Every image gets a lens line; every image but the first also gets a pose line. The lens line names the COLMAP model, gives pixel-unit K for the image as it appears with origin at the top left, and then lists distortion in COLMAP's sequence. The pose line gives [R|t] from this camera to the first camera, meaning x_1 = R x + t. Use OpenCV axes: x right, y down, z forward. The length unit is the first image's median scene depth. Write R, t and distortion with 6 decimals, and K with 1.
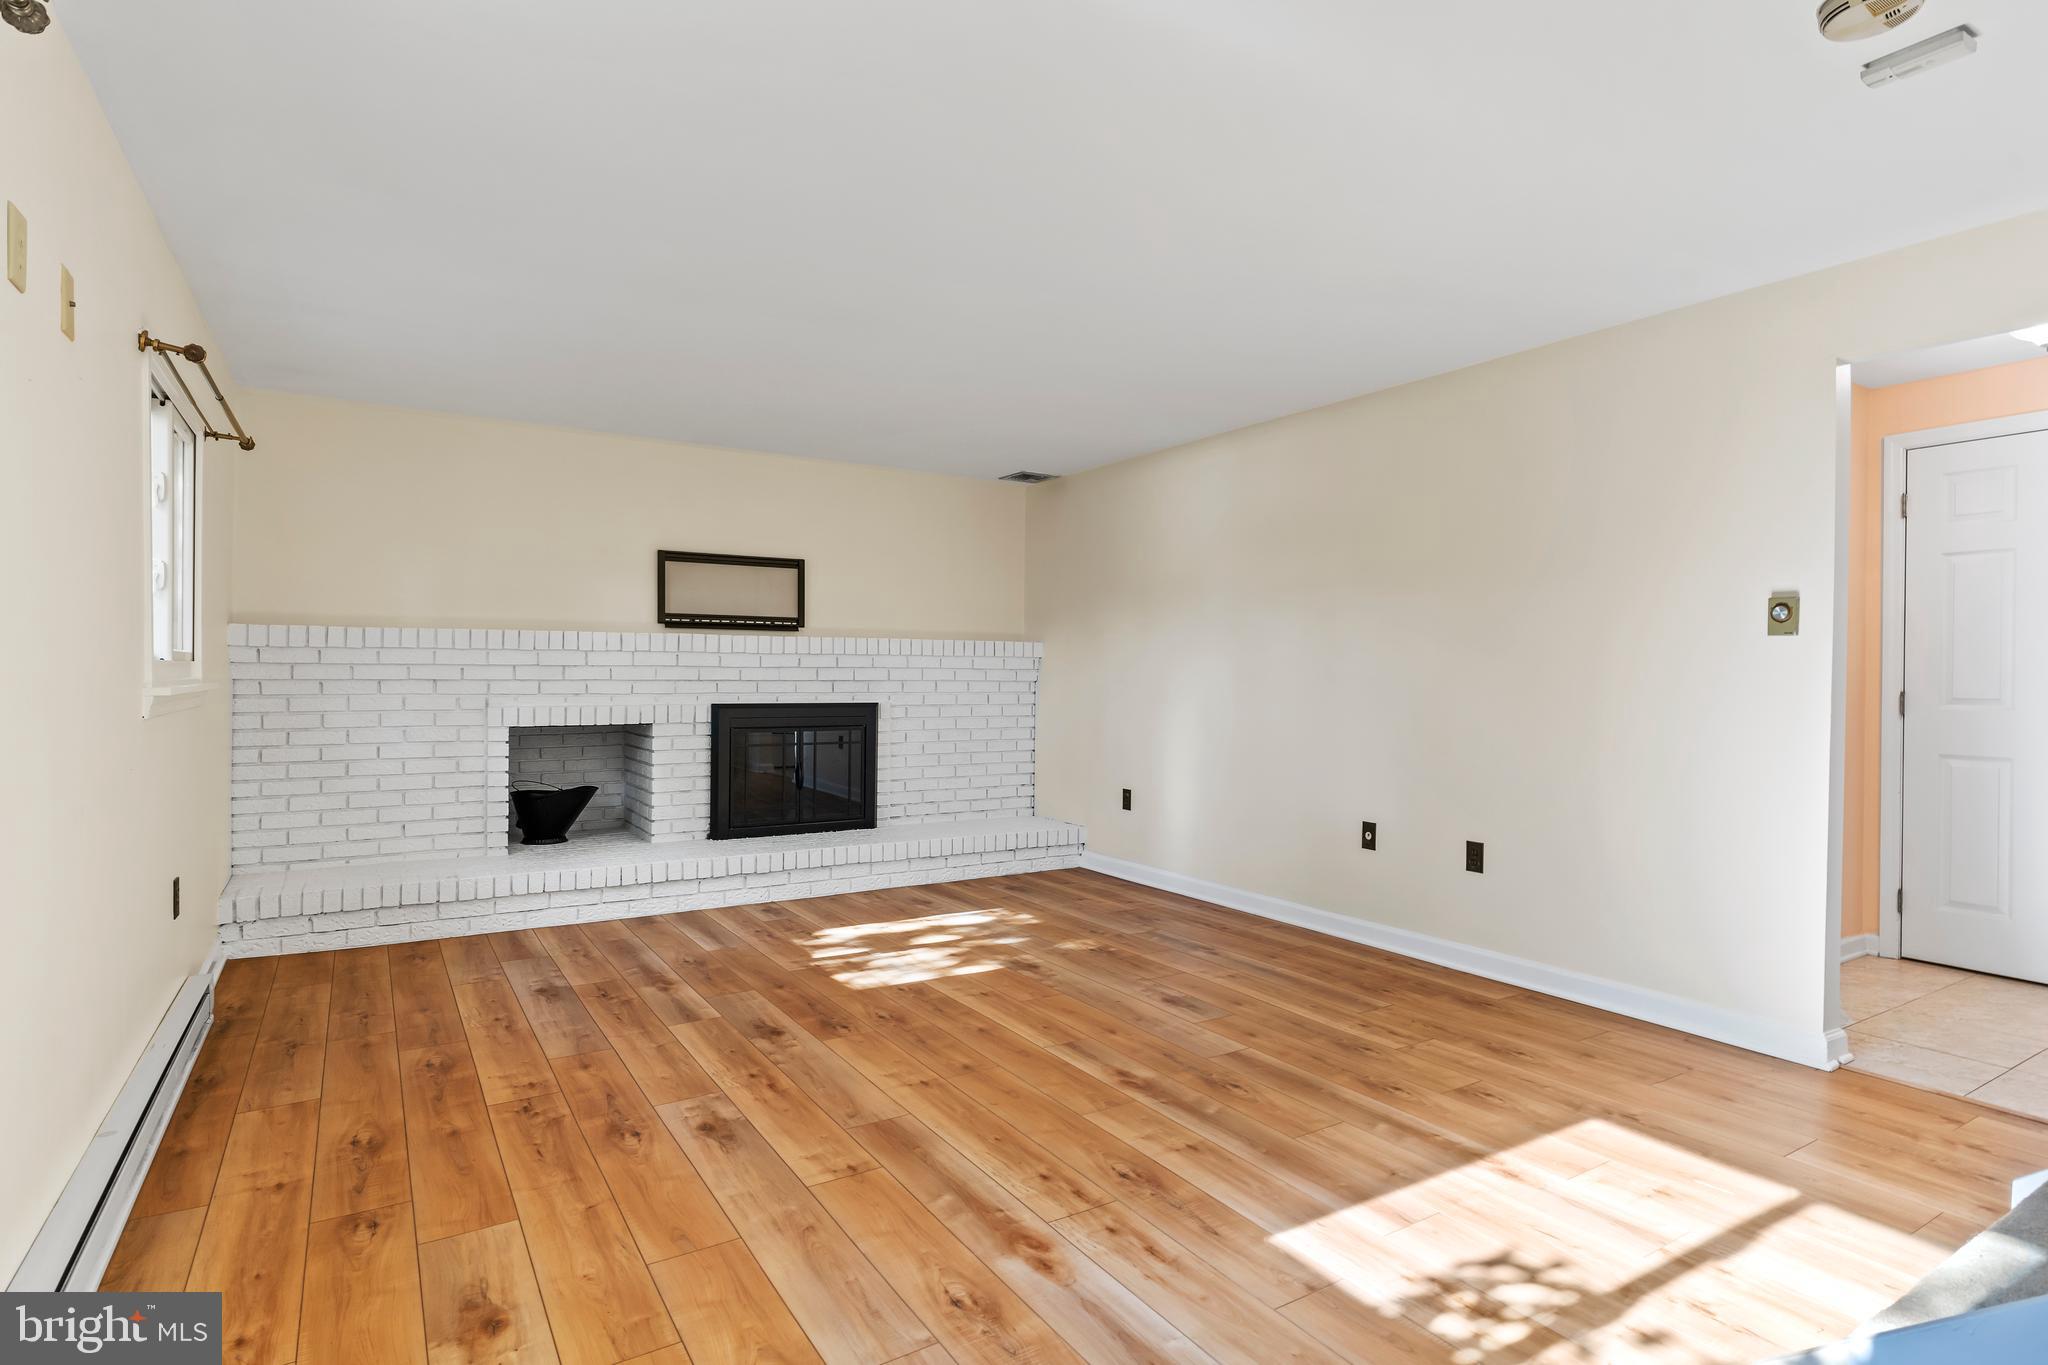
lens RADIAL K [[1050.3, 0, 1015.6], [0, 1050.3, 677.3], [0, 0, 1]] dist [-0.006113, 0.000198]
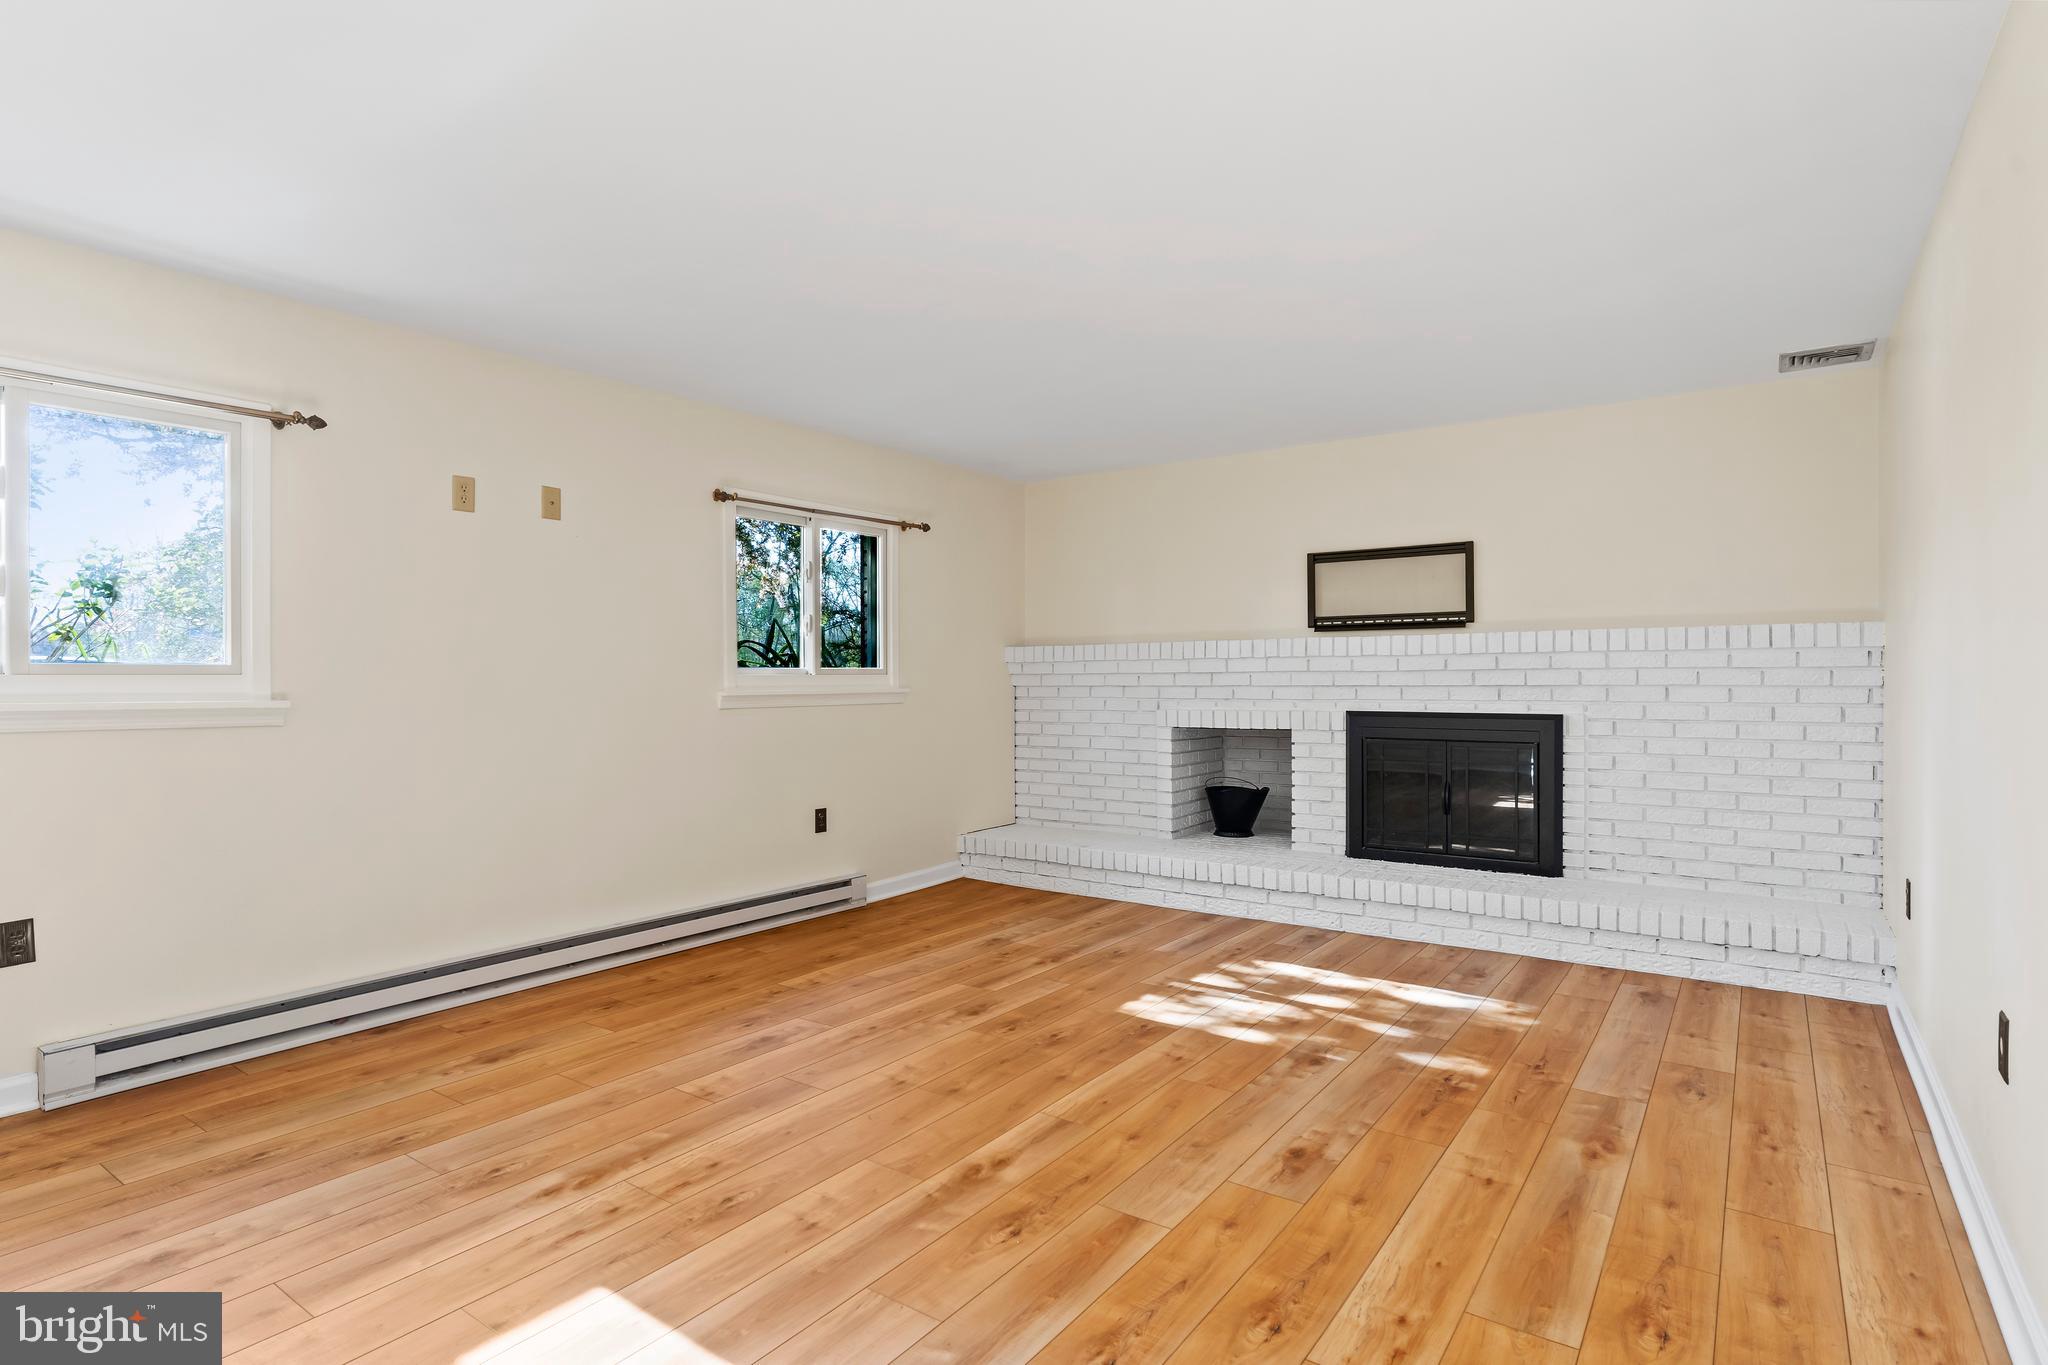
lens RADIAL K [[1050.3, 0, 1015.6], [0, 1050.3, 677.3], [0, 0, 1]] dist [-0.006113, 0.000198]
pose [[0.375623, -0.009861, -0.926720, 0.648858], [0.004819, 0.999951, -0.008687, 0.002706], [0.926760, -0.001203, 0.375652, 0.520939]]
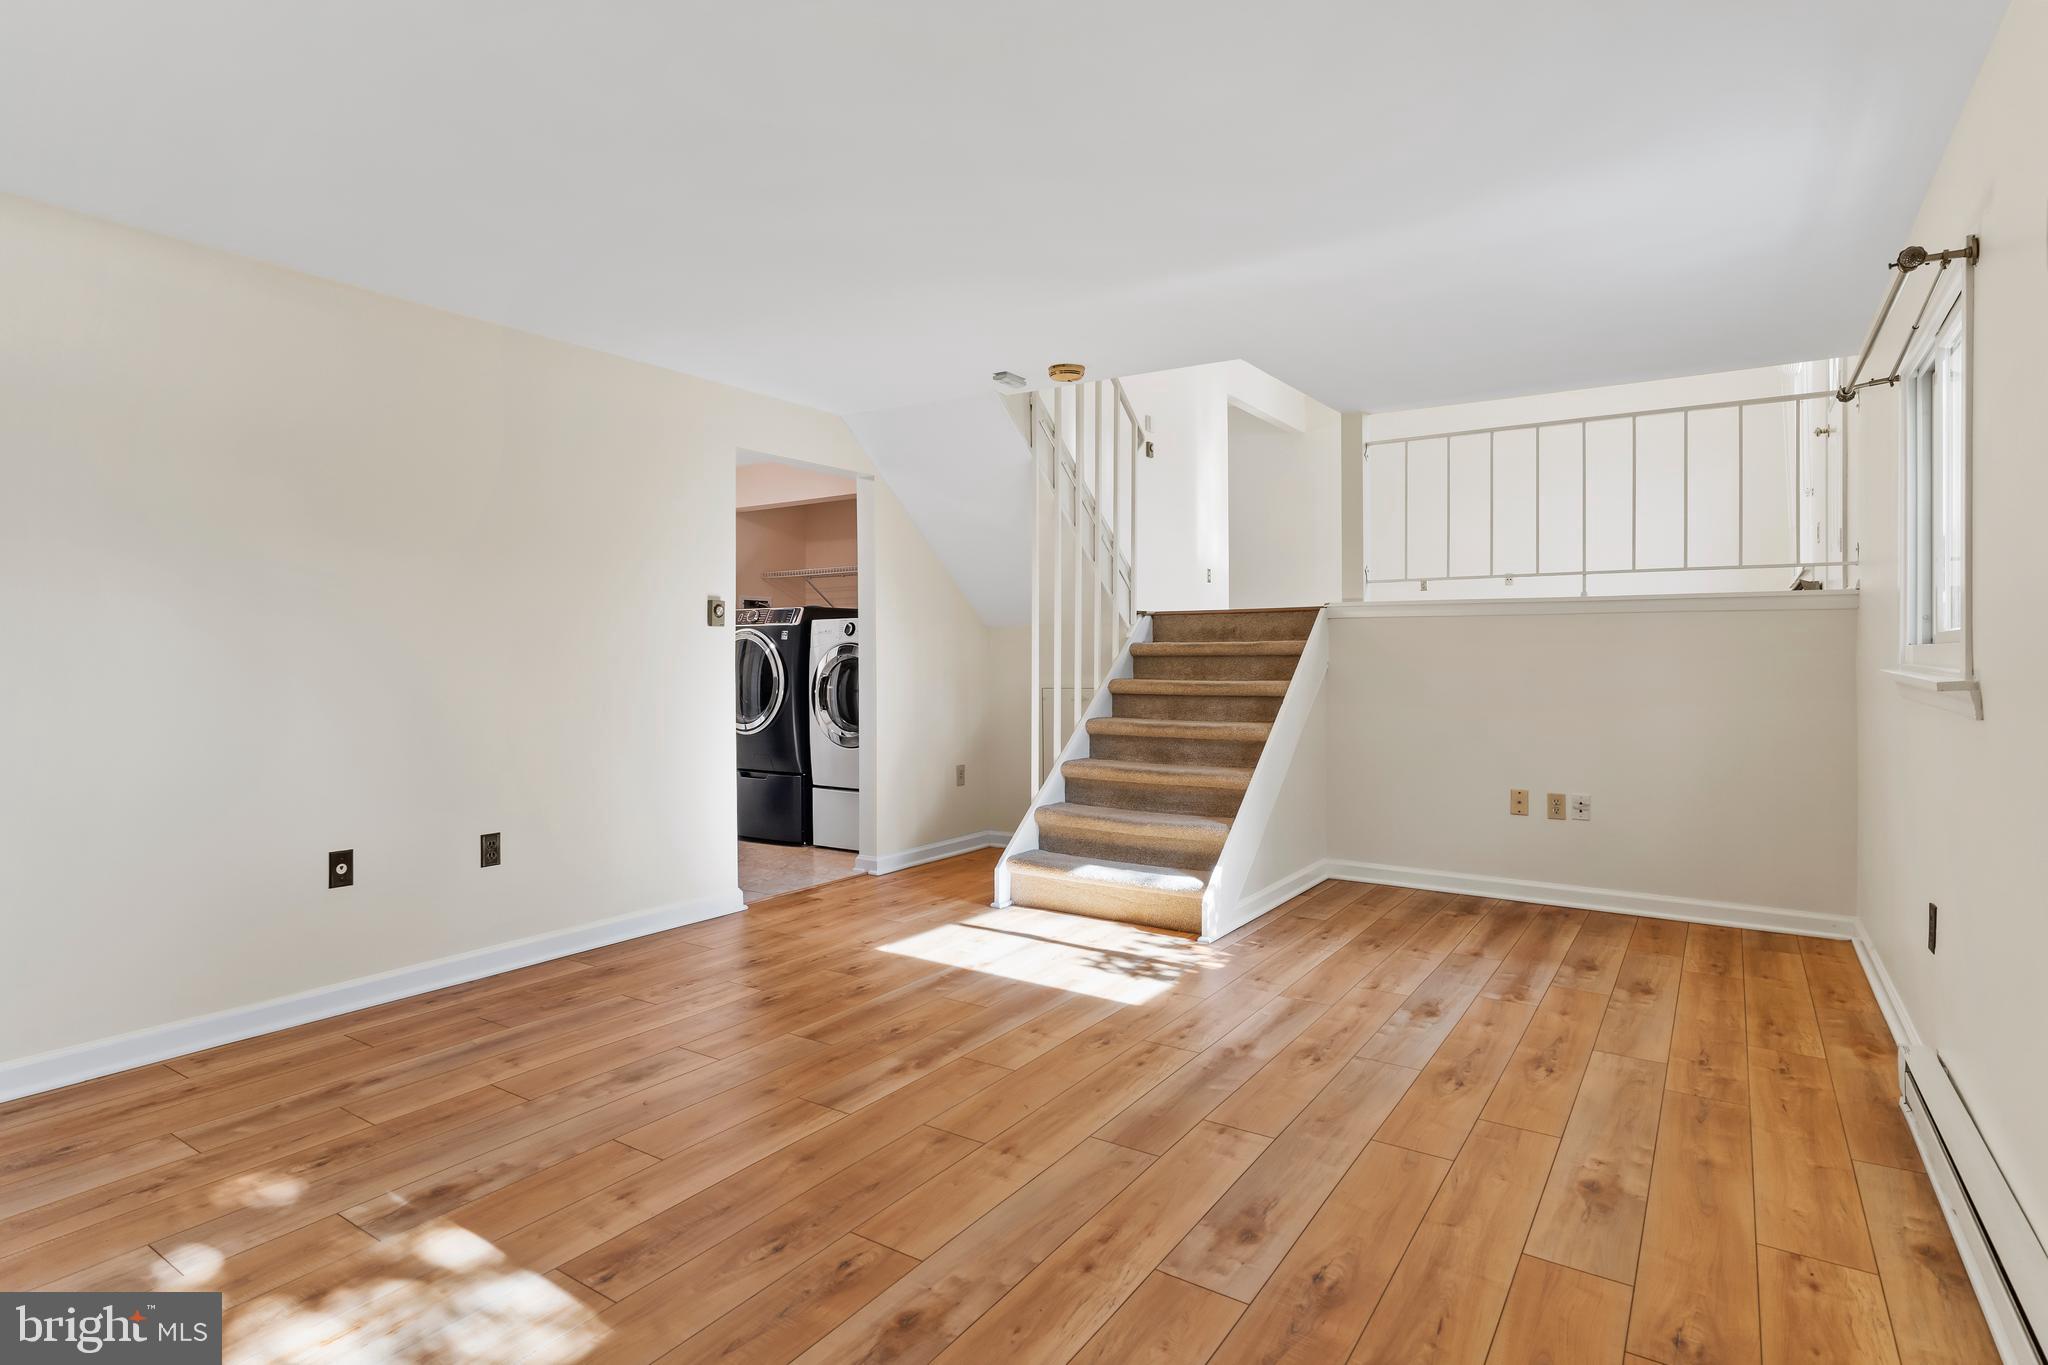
lens RADIAL K [[1050.3, 0, 1015.6], [0, 1050.3, 677.3], [0, 0, 1]] dist [-0.006113, 0.000198]
pose [[-0.403235, -0.024103, 0.914779, -0.605478], [0.001888, 0.999629, 0.027171, -0.007018], [-0.915095, 0.012683, -0.403040, 0.954359]]
